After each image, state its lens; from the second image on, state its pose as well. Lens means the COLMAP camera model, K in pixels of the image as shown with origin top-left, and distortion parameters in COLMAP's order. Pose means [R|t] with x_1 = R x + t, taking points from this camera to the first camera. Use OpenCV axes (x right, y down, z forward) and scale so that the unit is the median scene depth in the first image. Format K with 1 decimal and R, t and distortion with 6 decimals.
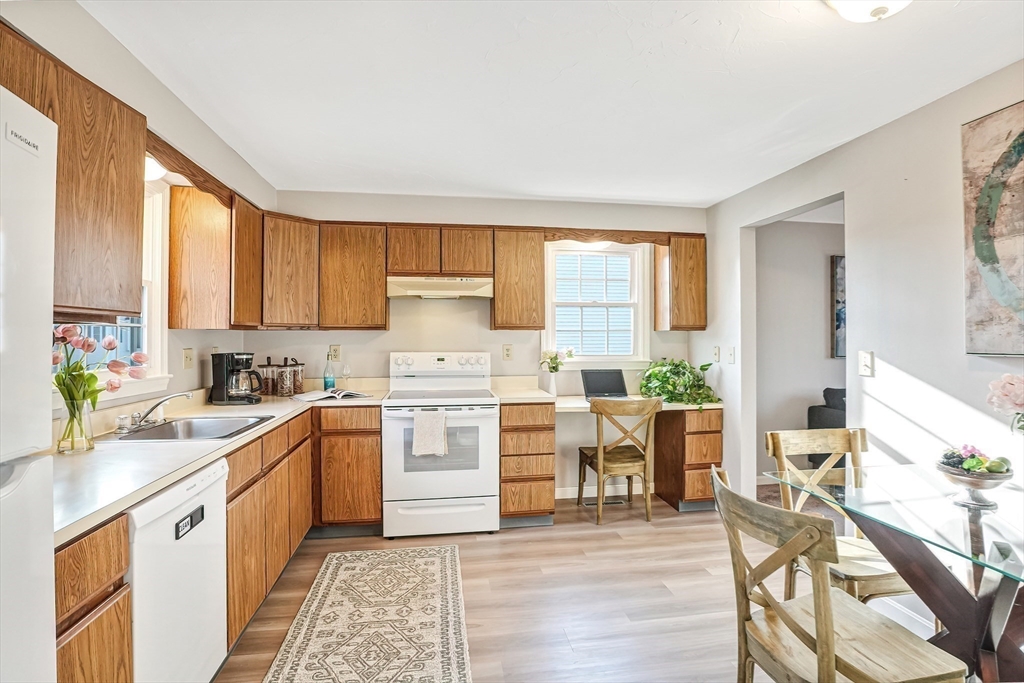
lens RADIAL K [[519.5, 0, 514.7], [0, 519.5, 331.4], [0, 0, 1]] dist [-0.026027, 0.010013]
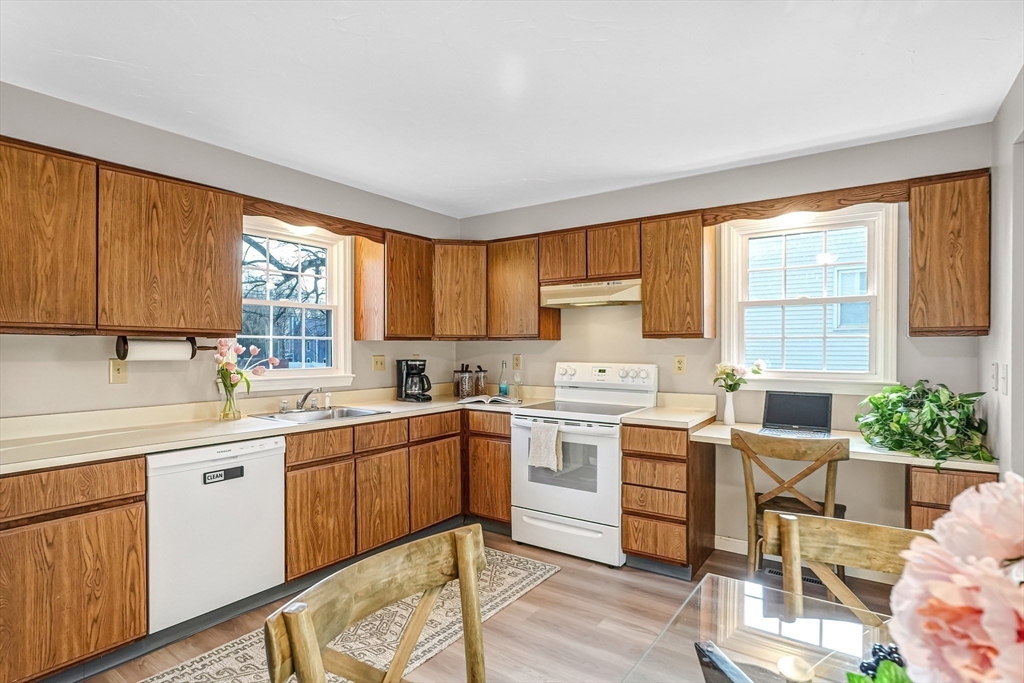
lens RADIAL K [[519.5, 0, 510.4], [0, 519.5, 352.0], [0, 0, 1]] dist [-0.026027, 0.010013]
pose [[0.718234, 0.007549, -0.695760, 0.446890], [0.007379, 0.999802, 0.018465, 0.002326], [0.695762, -0.018396, 0.718036, 0.249993]]
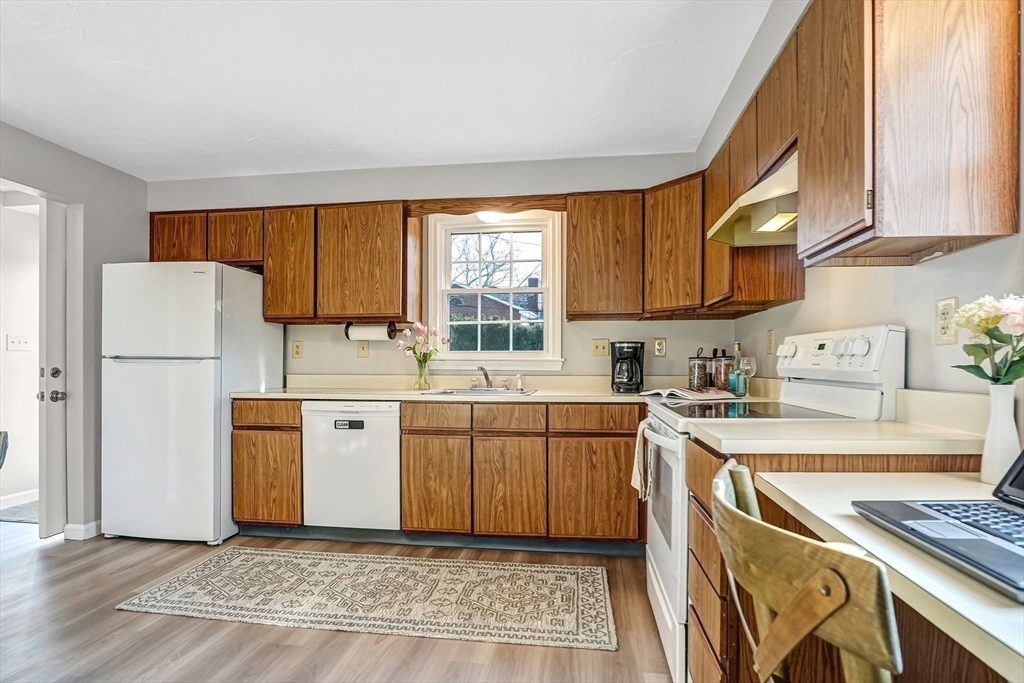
lens RADIAL K [[519.5, 0, 522.0], [0, 519.5, 371.7], [0, 0, 1]] dist [-0.026027, 0.010013]
pose [[-0.279569, 0.014590, -0.960015, 0.458943], [0.012882, 0.999852, 0.011443, 0.078762], [0.960039, -0.009168, -0.279716, 0.997545]]
